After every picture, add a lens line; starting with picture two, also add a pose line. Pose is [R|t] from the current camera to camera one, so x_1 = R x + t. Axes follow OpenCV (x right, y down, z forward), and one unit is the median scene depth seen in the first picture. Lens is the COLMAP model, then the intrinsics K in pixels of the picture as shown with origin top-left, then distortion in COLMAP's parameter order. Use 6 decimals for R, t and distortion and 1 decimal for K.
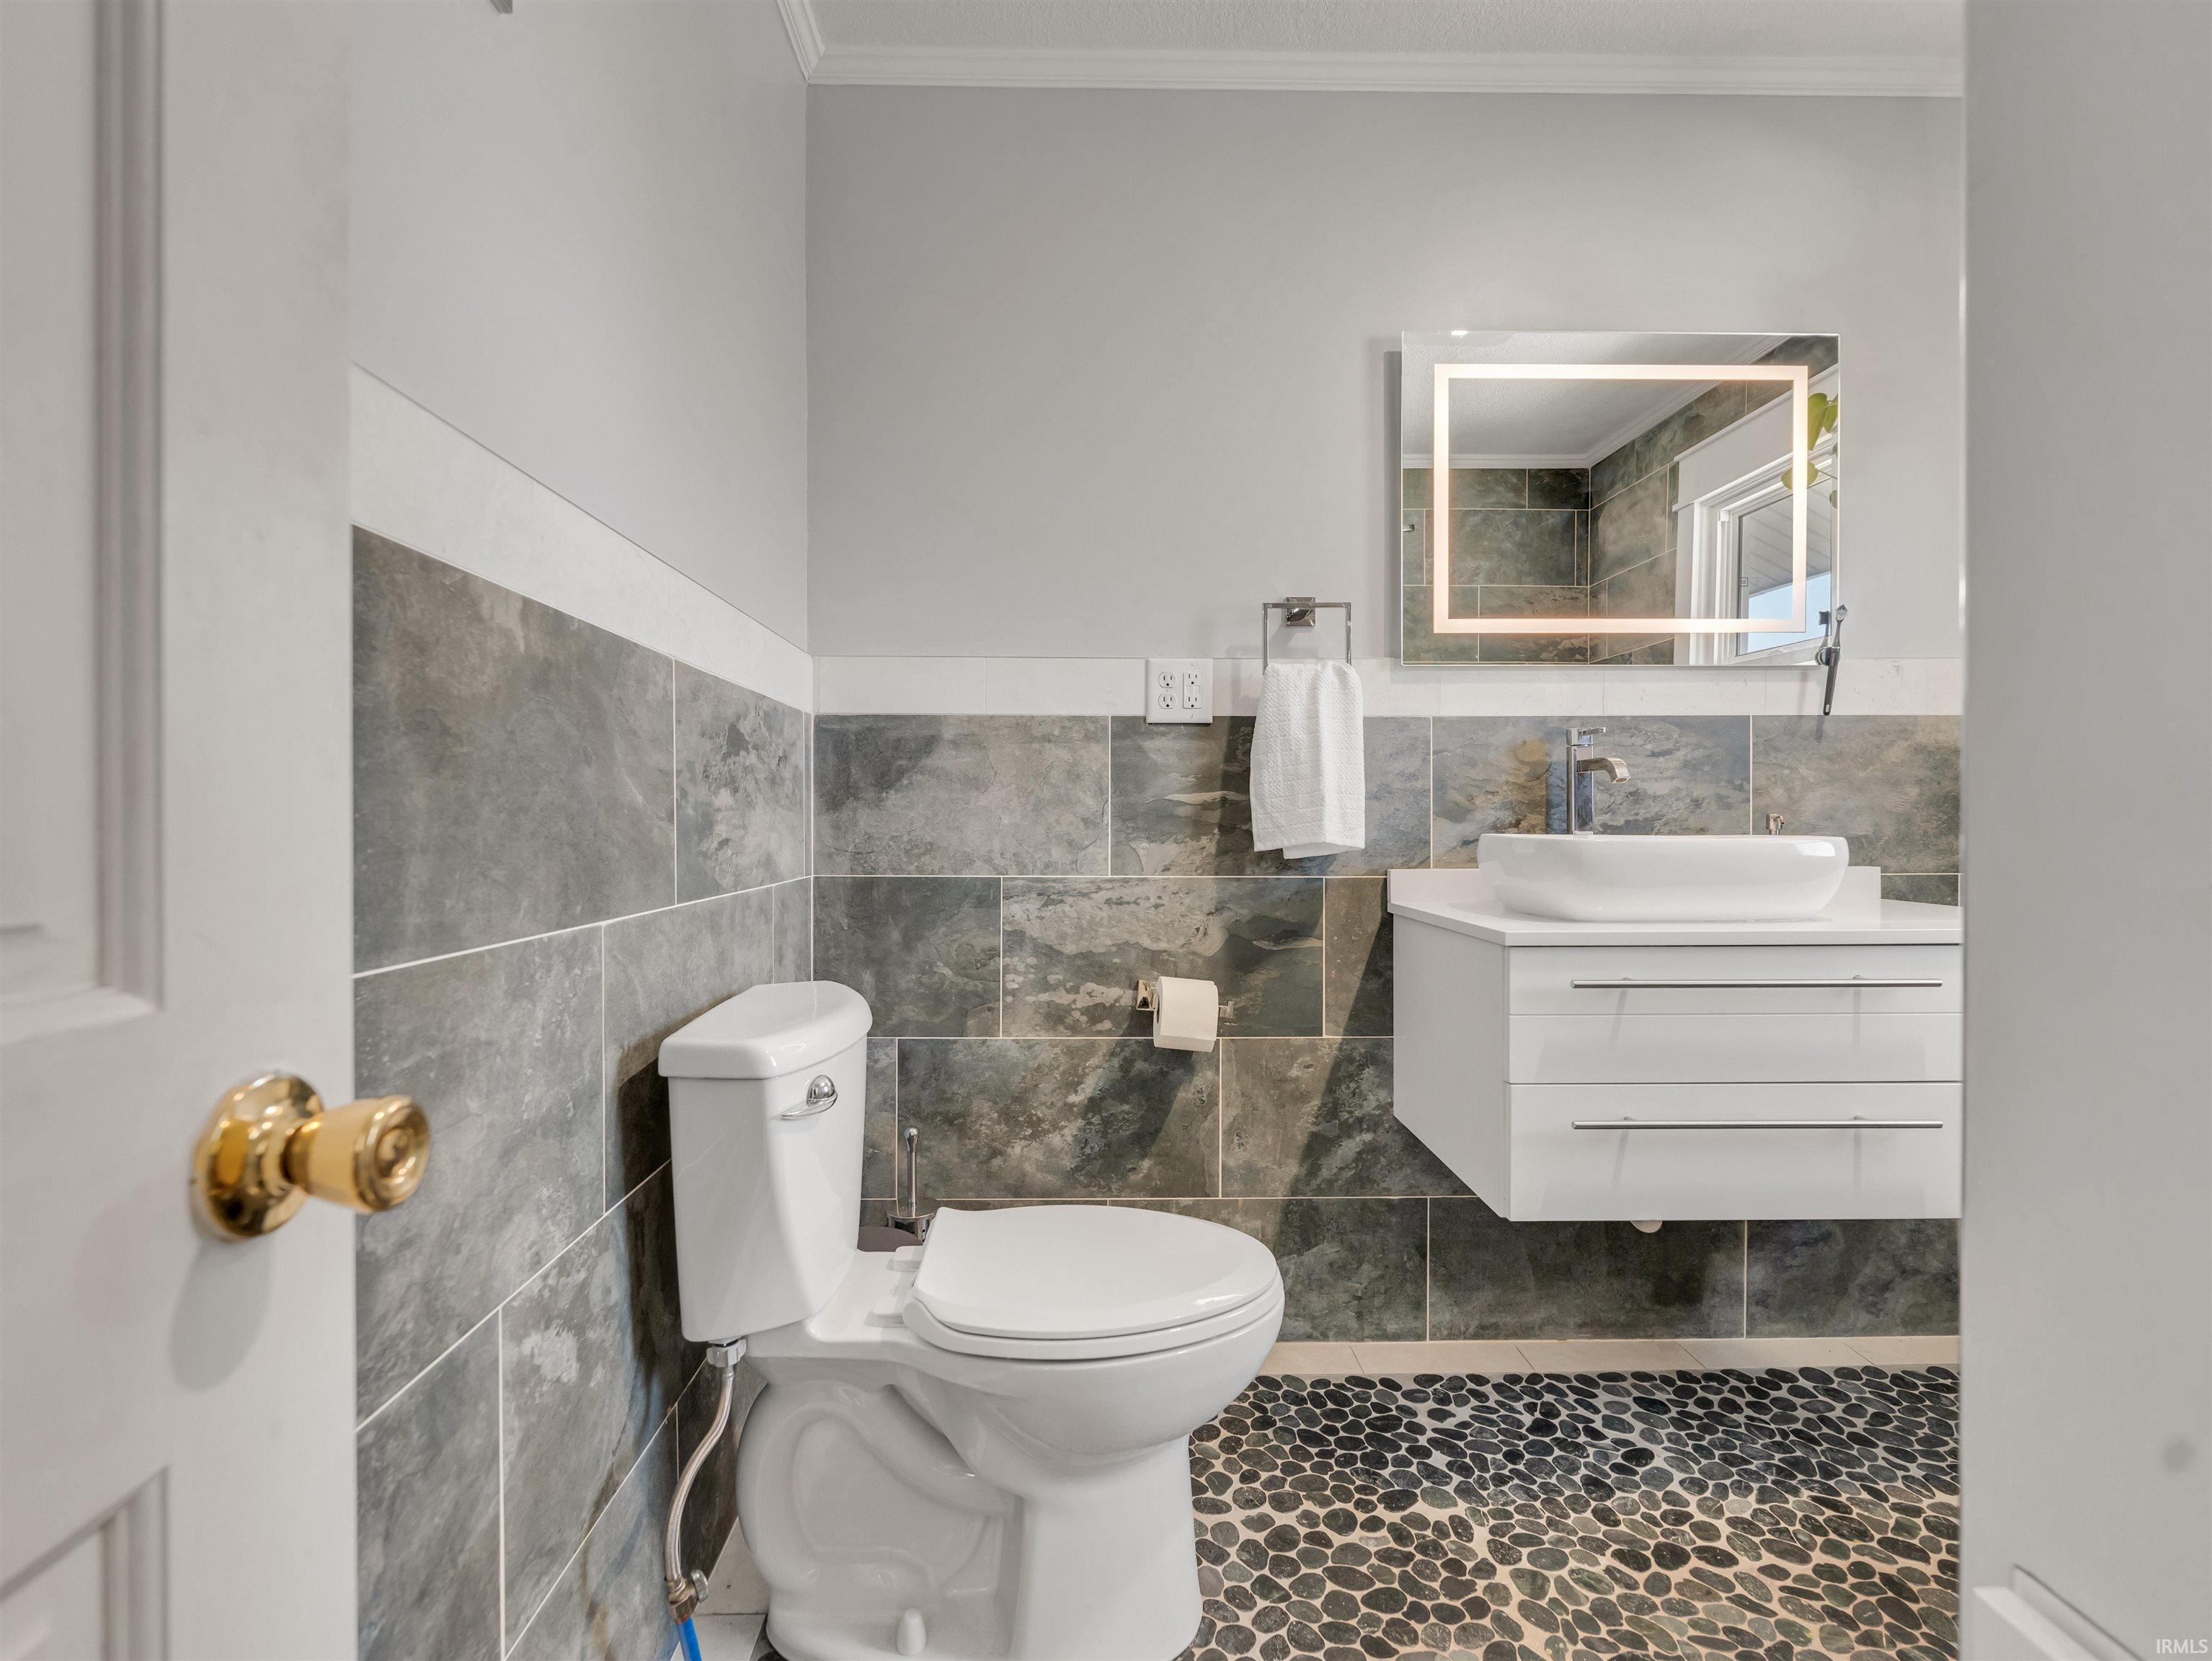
lens RADIAL K [[1050.7, 0, 1099.0], [0, 1050.7, 832.7], [0, 0, 1]] dist [-0.007171, 0.000946]
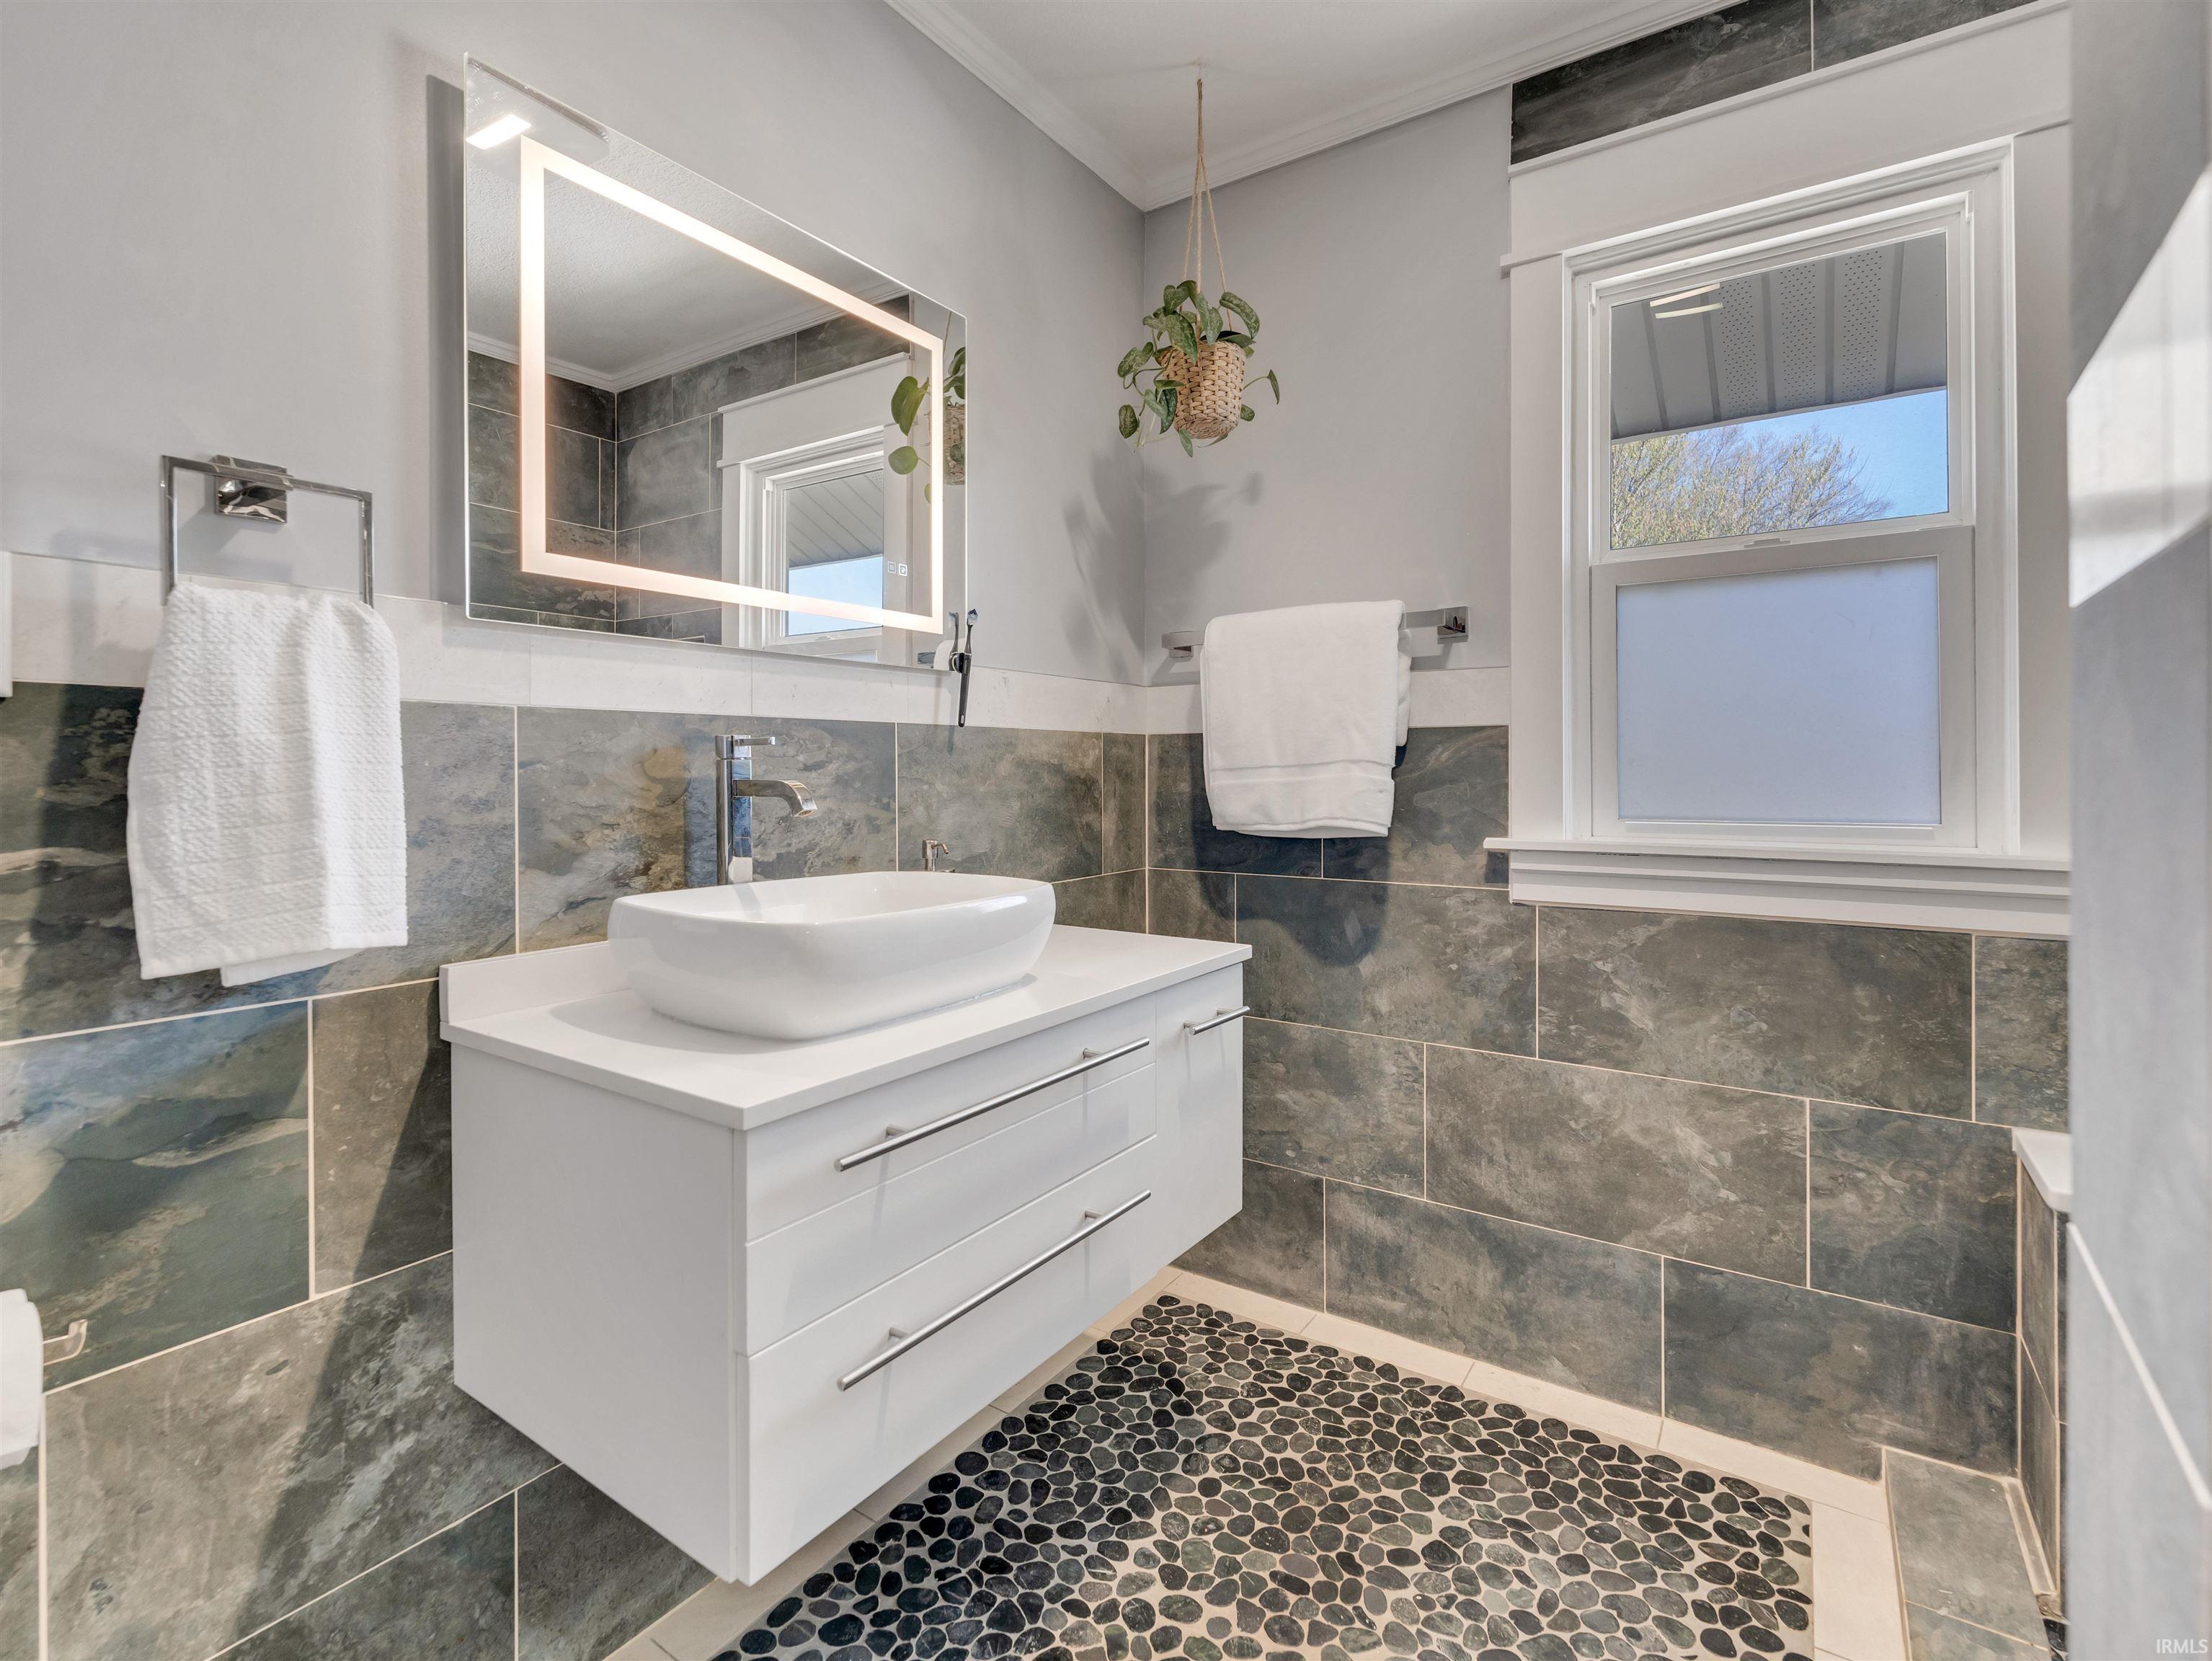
lens RADIAL K [[1050.7, 0, 1100.8], [0, 1050.7, 777.1], [0, 0, 1]] dist [-0.007171, 0.000946]
pose [[0.589579, -0.001402, 0.807709, 0.022564], [0.003585, 0.999993, -0.000880, -0.067740], [-0.807702, 0.003415, 0.589580, 0.363664]]
